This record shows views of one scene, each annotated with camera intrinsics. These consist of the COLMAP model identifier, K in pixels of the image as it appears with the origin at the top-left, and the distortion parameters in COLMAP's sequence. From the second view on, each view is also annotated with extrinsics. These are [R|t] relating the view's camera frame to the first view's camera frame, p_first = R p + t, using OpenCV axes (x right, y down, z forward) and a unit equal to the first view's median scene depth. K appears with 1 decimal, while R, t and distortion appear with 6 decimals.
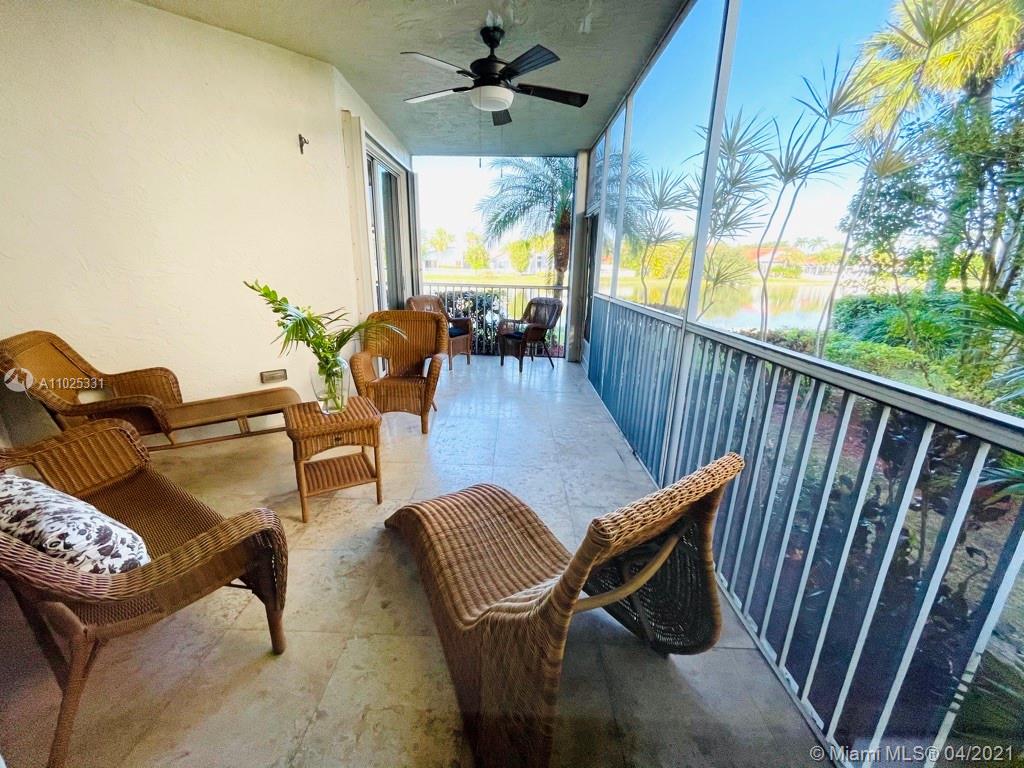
lens RADIAL K [[419.3, 0, 512.6], [0, 419.3, 382.6], [0, 0, 1]] dist [0.016315, 0.000835]
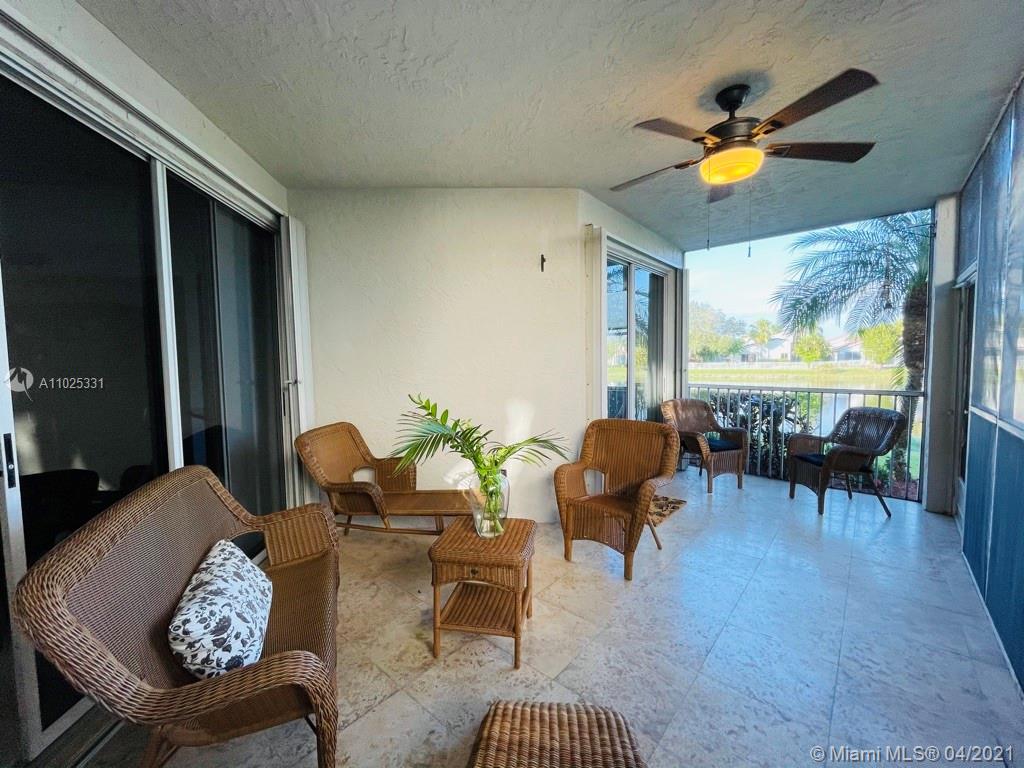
lens RADIAL K [[419.3, 0, 513.2], [0, 419.3, 388.1], [0, 0, 1]] dist [0.016315, 0.000835]
pose [[0.768632, 0.021911, -0.639316, 0.084494], [-0.152381, 0.976915, -0.149723, -0.053713], [0.621276, 0.212502, 0.754227, 0.142039]]
